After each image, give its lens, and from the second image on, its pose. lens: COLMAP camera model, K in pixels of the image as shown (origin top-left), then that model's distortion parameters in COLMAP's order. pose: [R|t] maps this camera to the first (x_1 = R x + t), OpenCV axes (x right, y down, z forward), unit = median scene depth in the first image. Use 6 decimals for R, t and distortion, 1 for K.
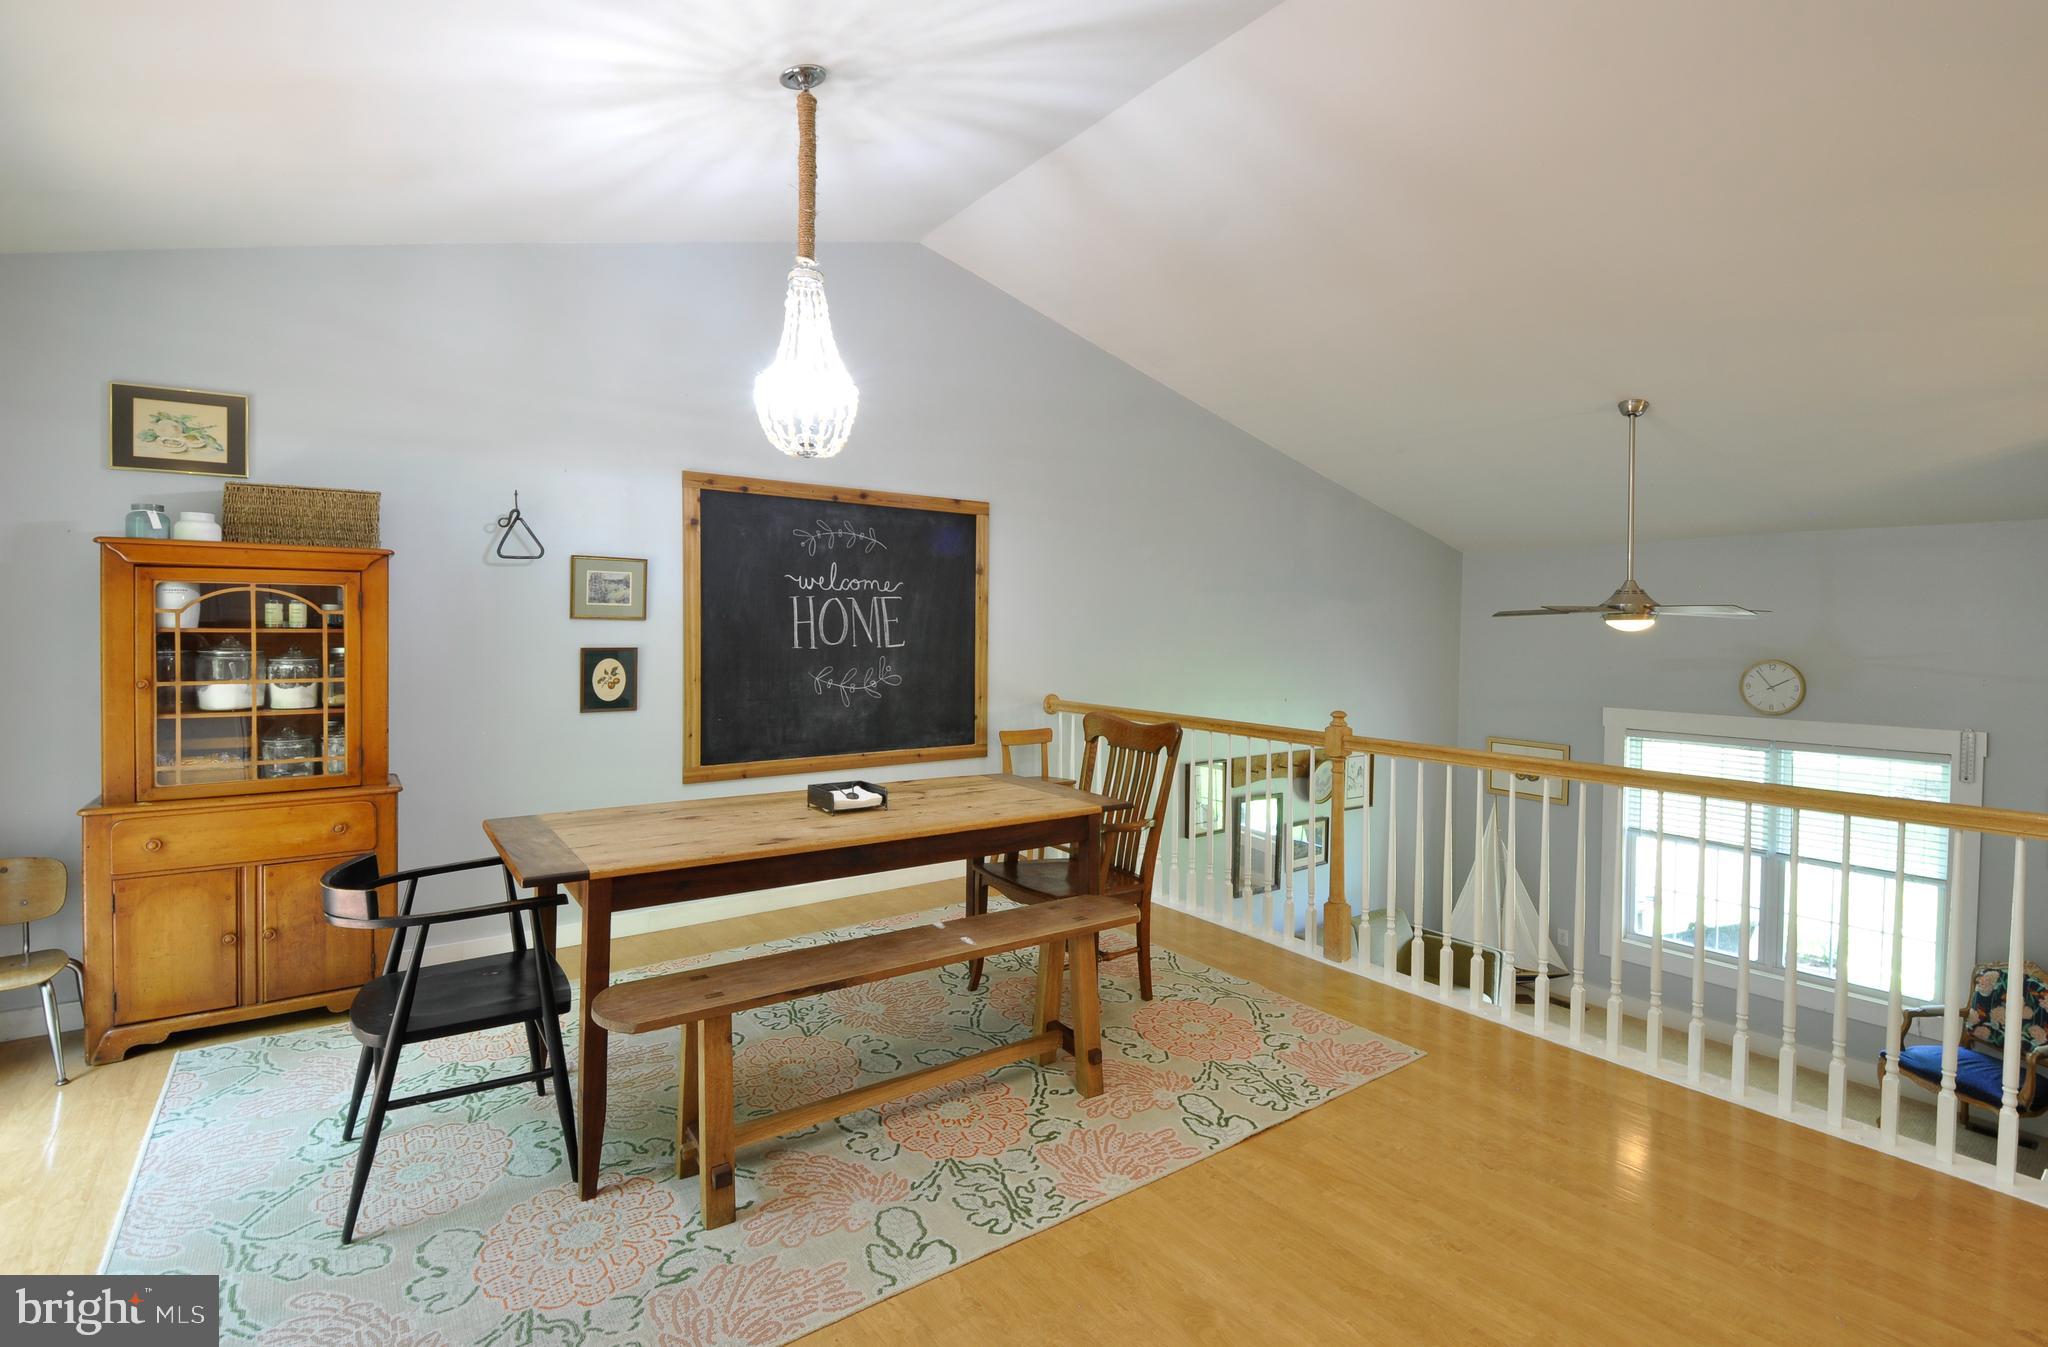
lens RADIAL K [[943.4, 0, 1062.0], [0, 943.4, 644.4], [0, 0, 1]] dist [0.032528, -0.000241]
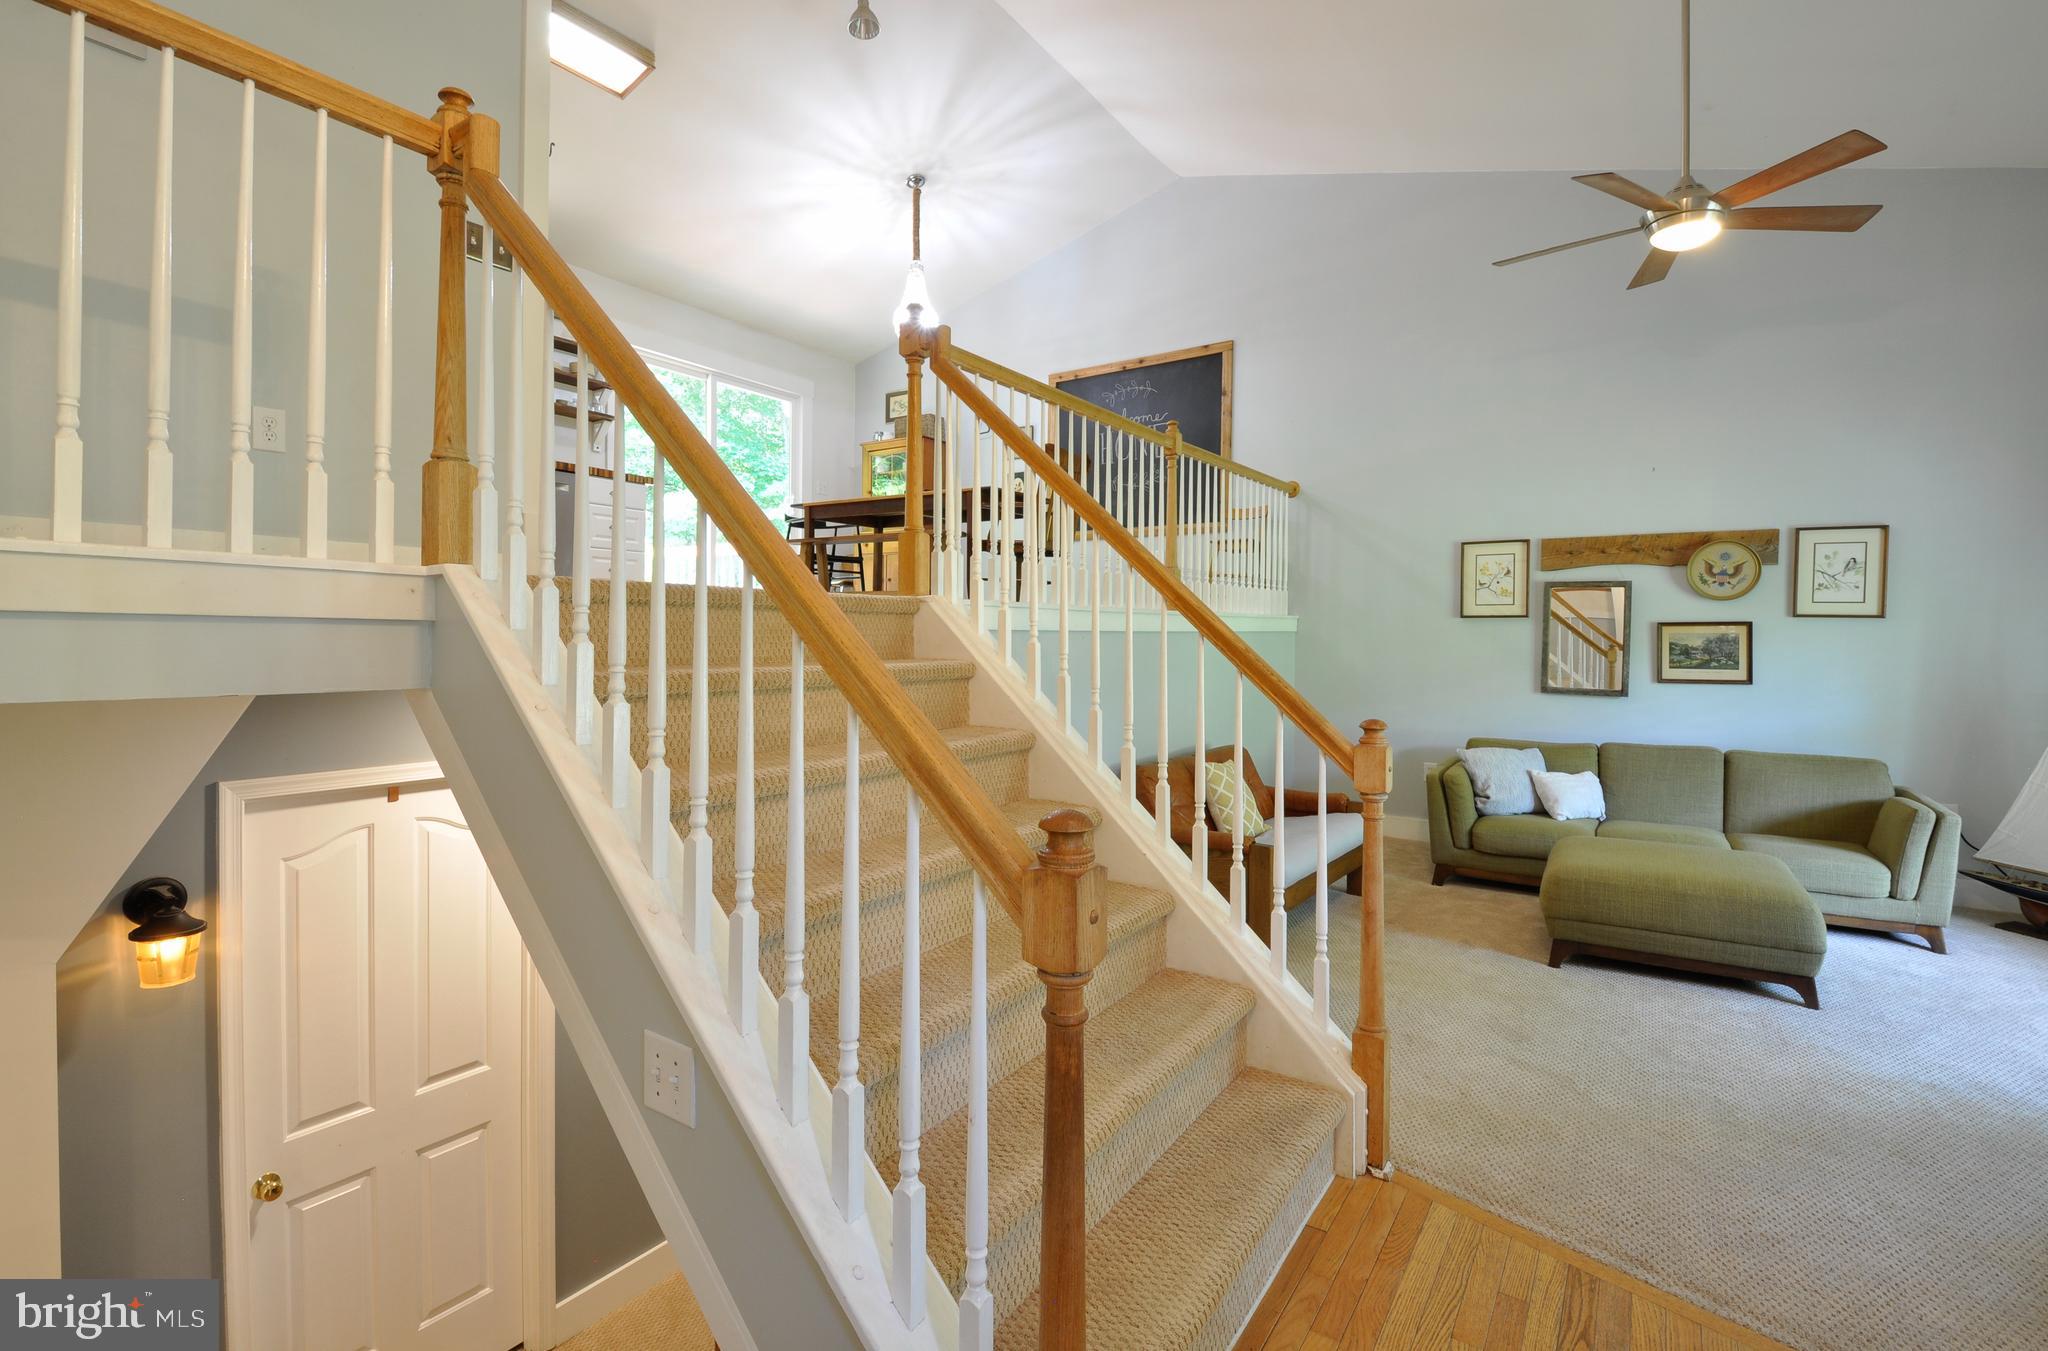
lens RADIAL K [[912.1, 0, 1012.7], [0, 912.1, 646.3], [0, 0, 1]] dist [0.030912, -0.028192]
pose [[0.308037, 0.009997, -0.951322, 1.348605], [-0.021284, 0.999767, 0.003615, 0.361090], [0.951136, 0.019134, 0.308178, 0.396716]]
